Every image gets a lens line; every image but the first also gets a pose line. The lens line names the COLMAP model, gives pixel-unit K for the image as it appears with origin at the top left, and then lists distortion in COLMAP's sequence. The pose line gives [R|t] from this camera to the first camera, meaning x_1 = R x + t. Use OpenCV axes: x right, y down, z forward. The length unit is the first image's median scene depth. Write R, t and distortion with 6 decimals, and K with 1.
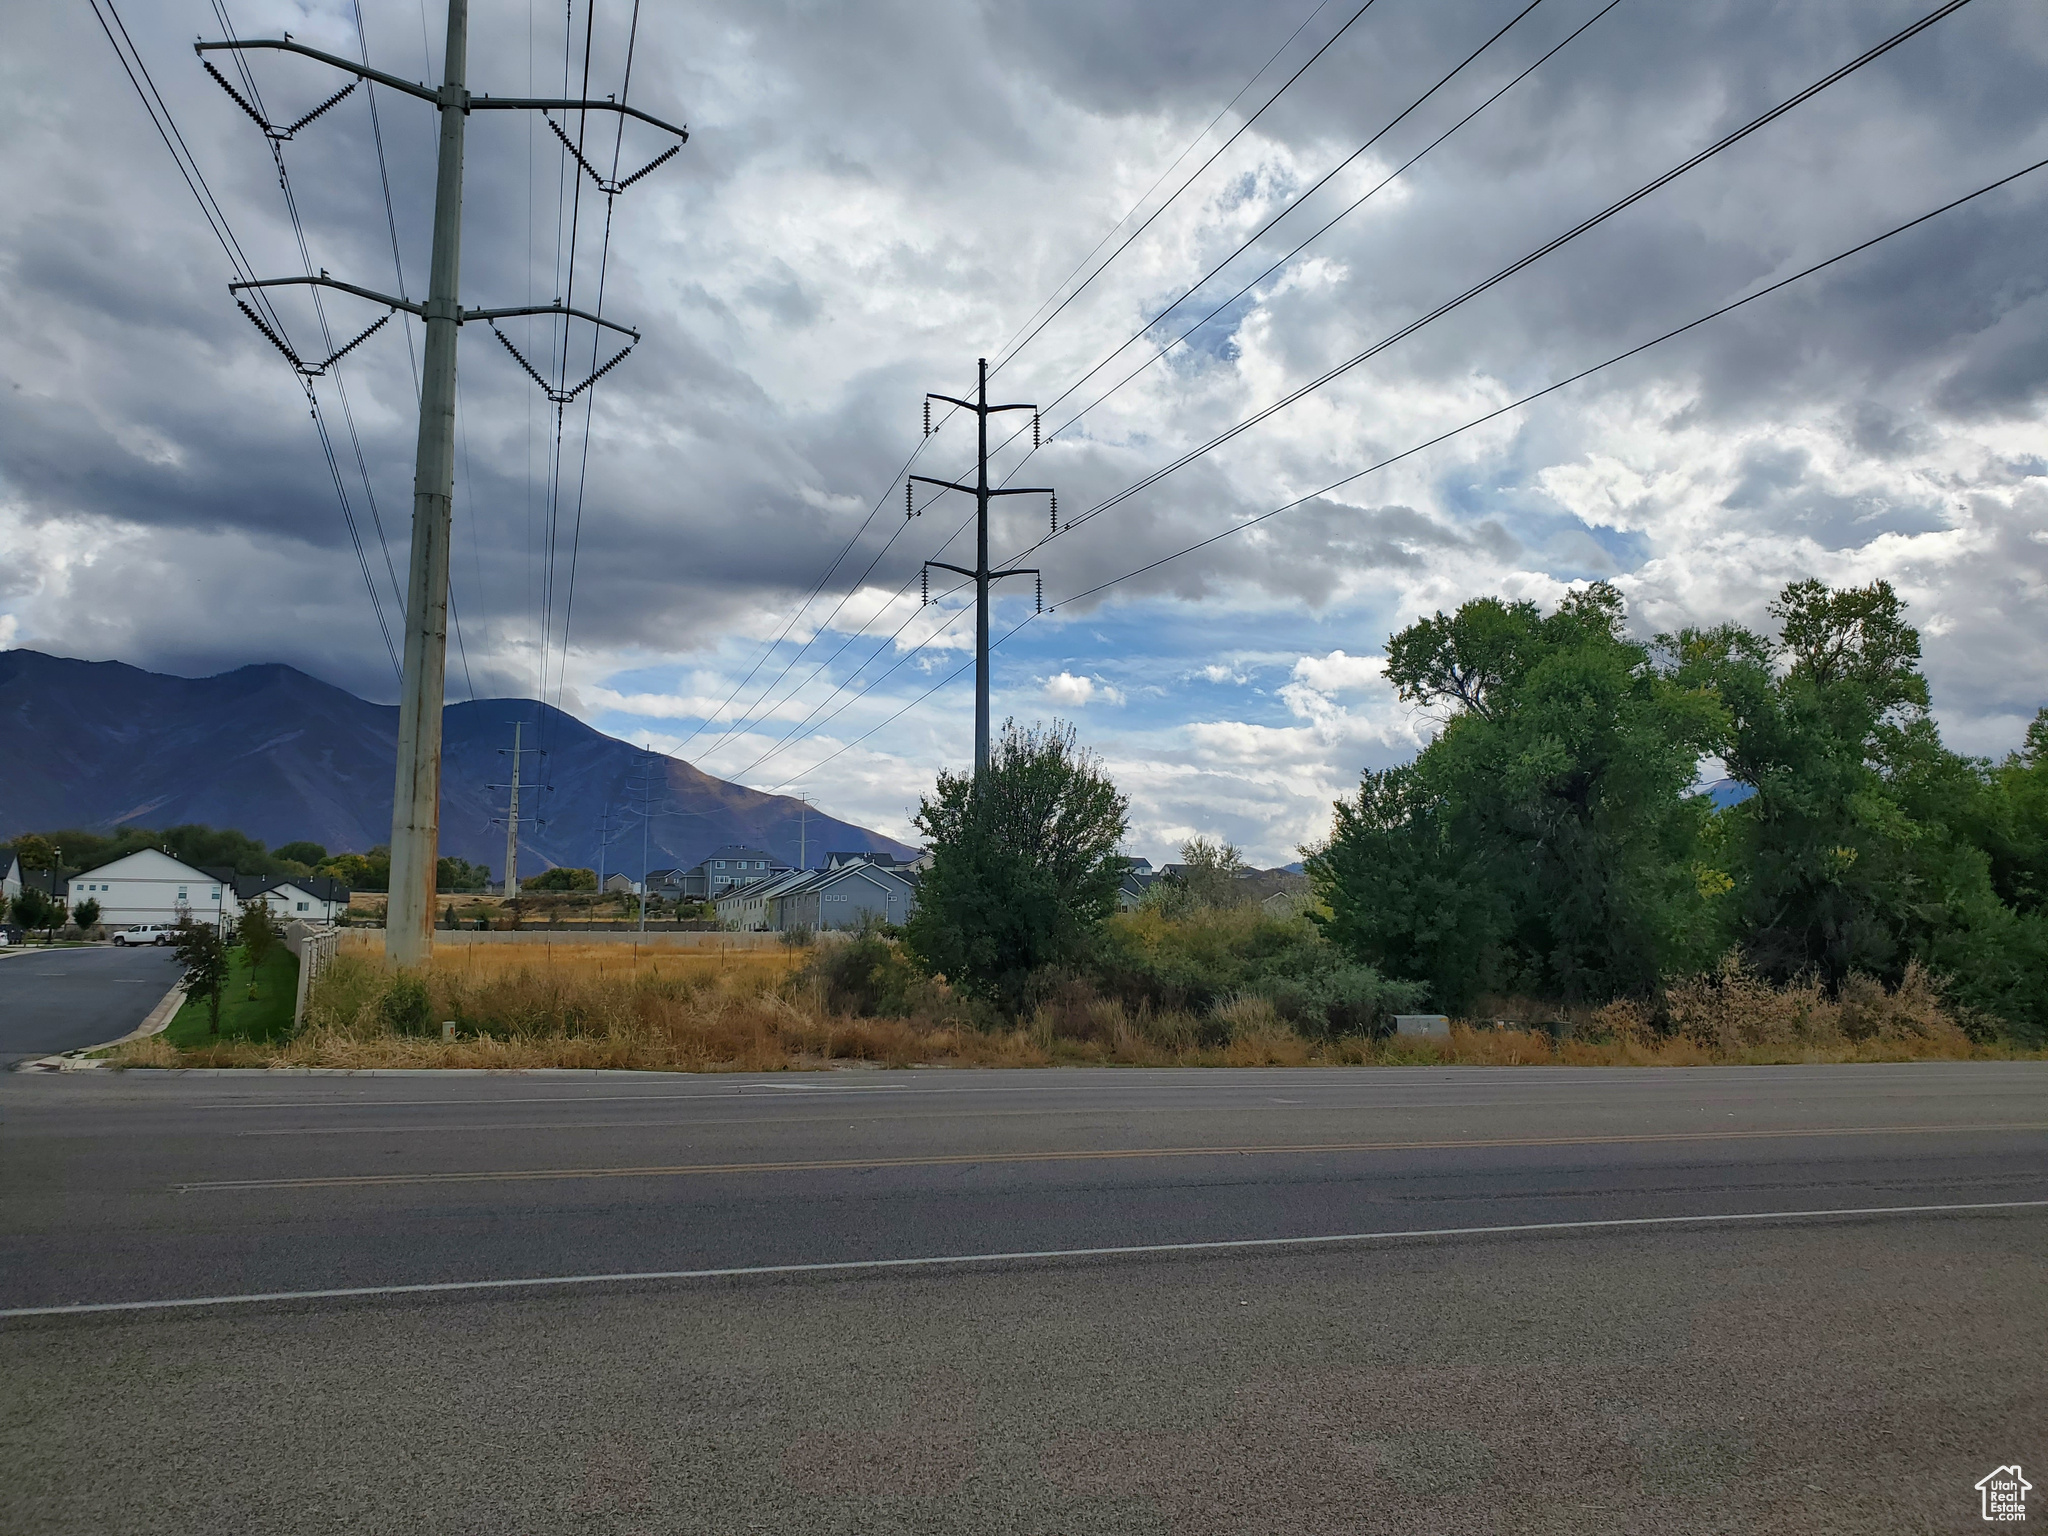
lens RADIAL K [[1587.1, 0, 1028.6], [0, 1587.1, 752.4], [0, 0, 1]] dist [0.051591, -0.034033]
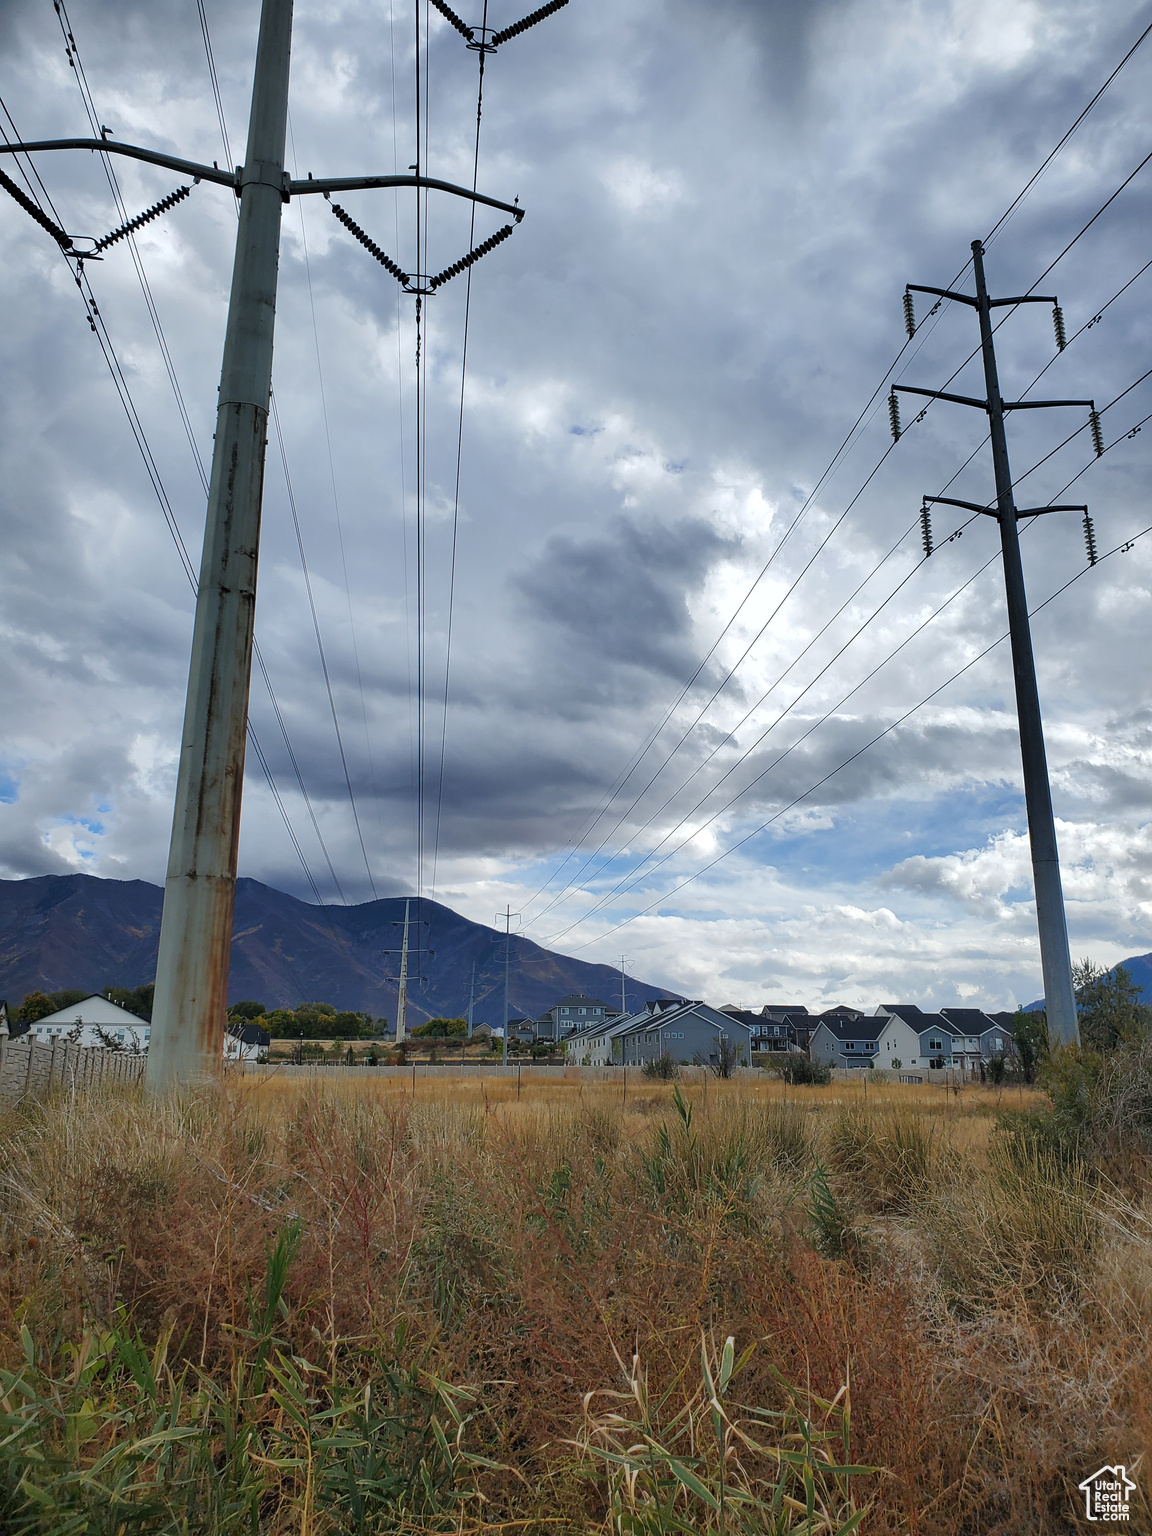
lens RADIAL K [[1190.4, 0, 594.5], [0, 1190.4, 751.1], [0, 0, 1]] dist [0.051591, -0.034033]
pose [[0.987155, -0.048077, -0.152360, -0.147230], [0.024953, 0.988341, -0.150196, 0.071373], [0.157805, 0.144465, 0.976846, 0.532007]]
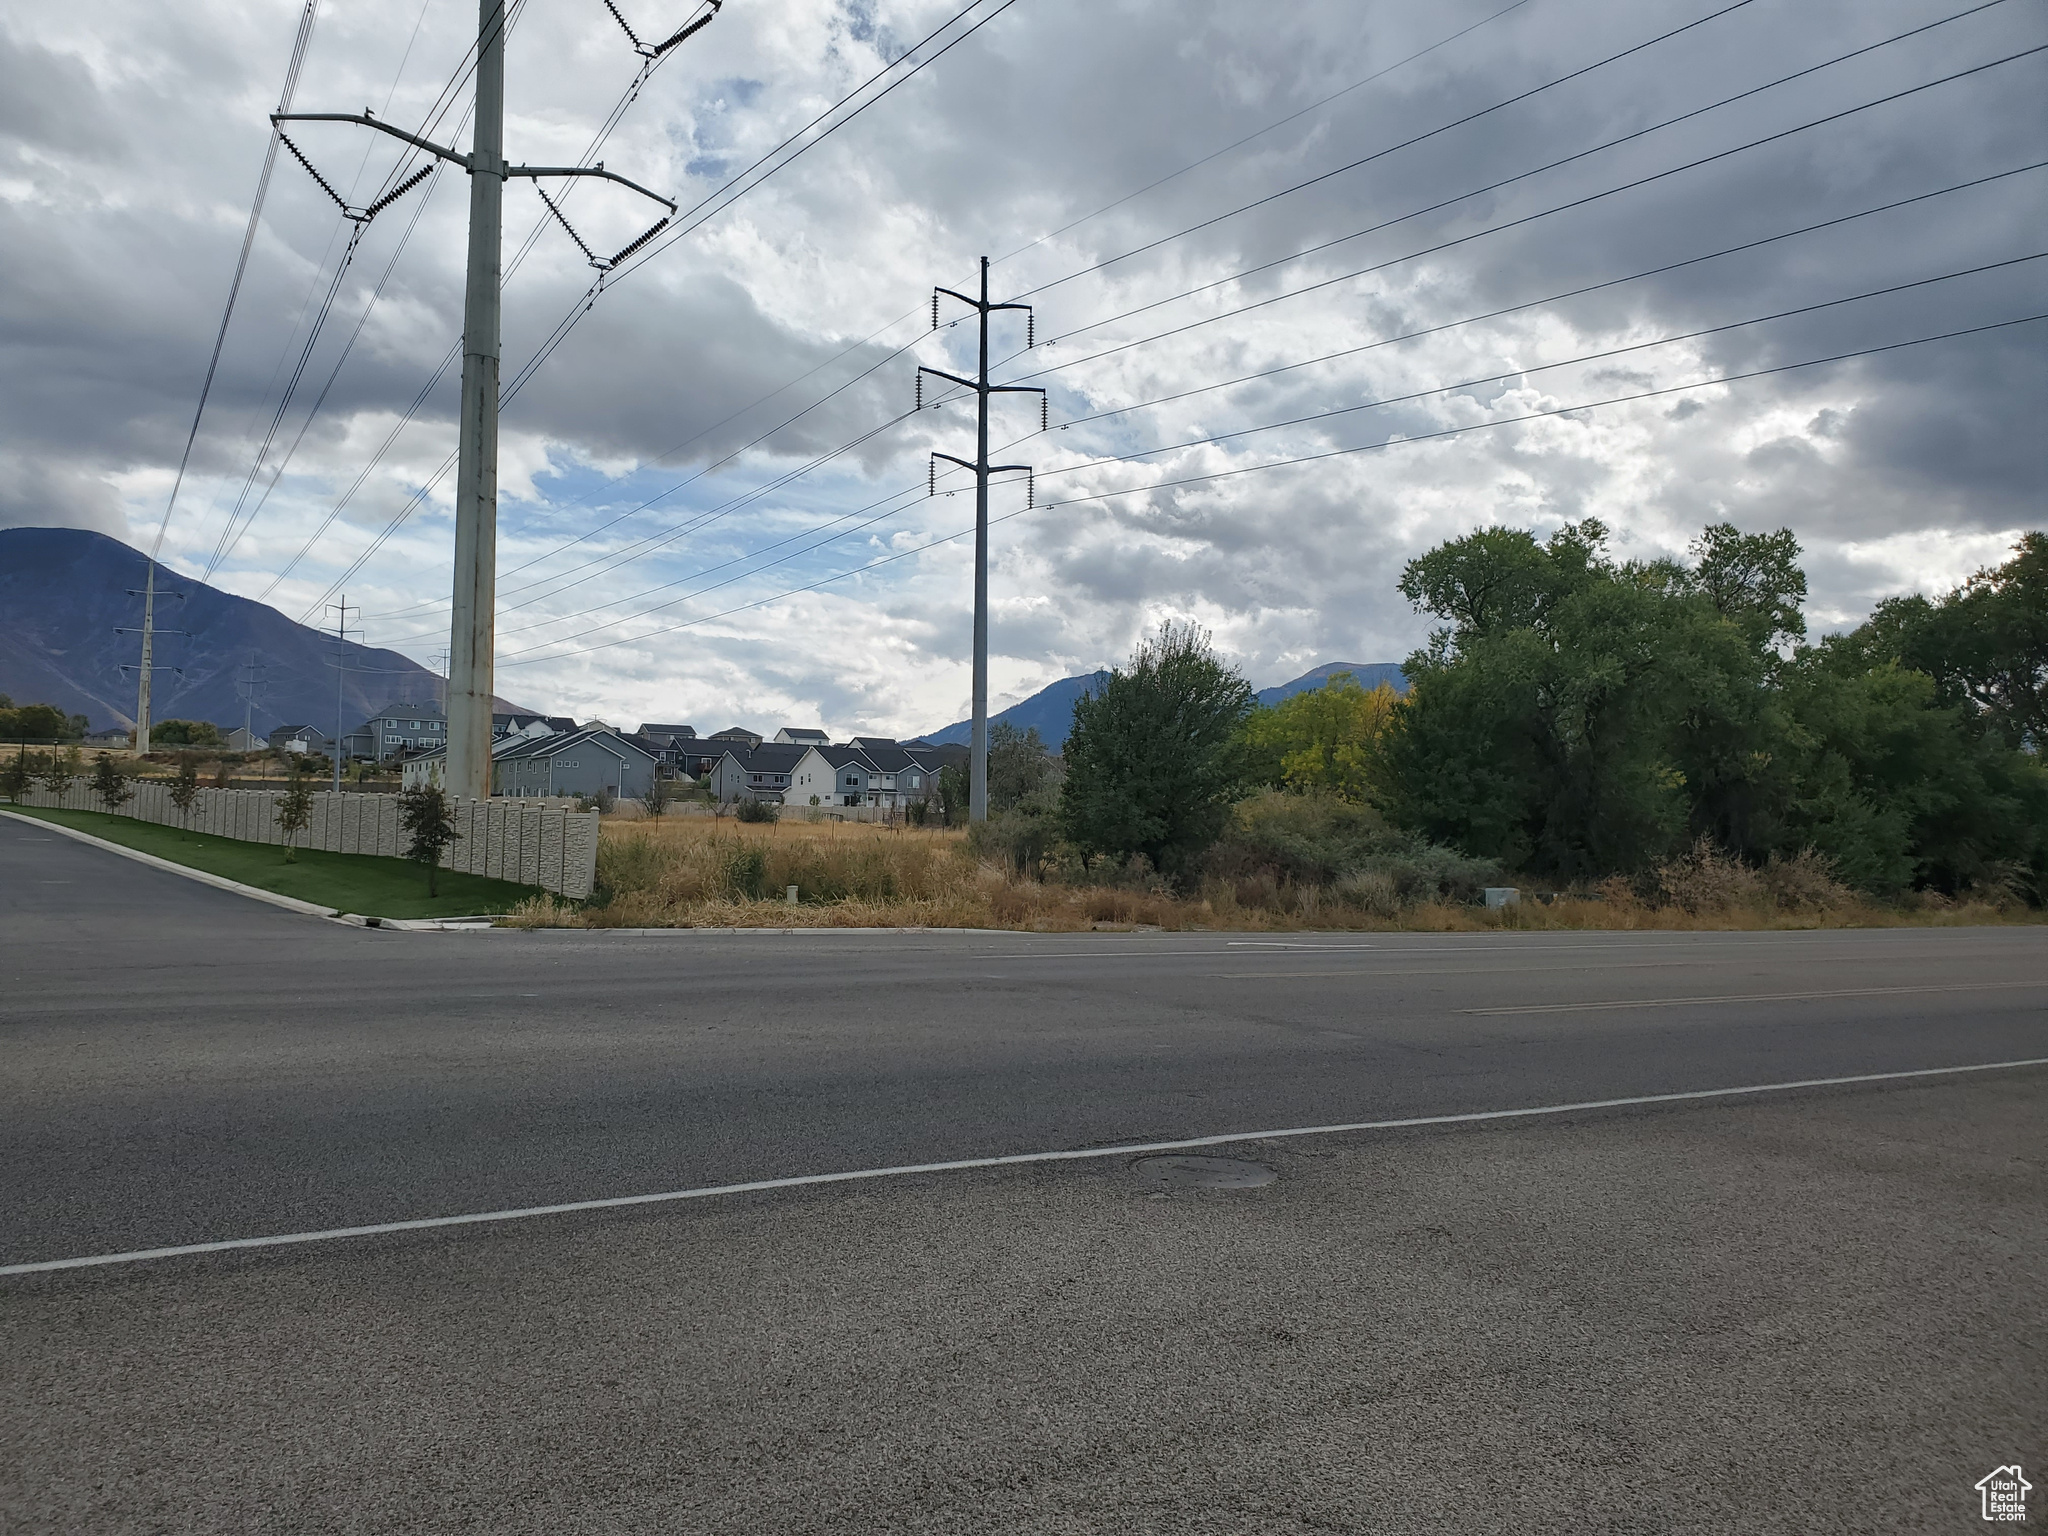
lens RADIAL K [[1587.1, 0, 997.8], [0, 1587.1, 746.3], [0, 0, 1]] dist [0.051591, -0.034033]
pose [[0.977043, 0.026768, 0.211355, -0.264462], [-0.043075, 0.996407, 0.072928, -0.006927], [-0.208644, -0.080358, 0.974685, -0.046822]]
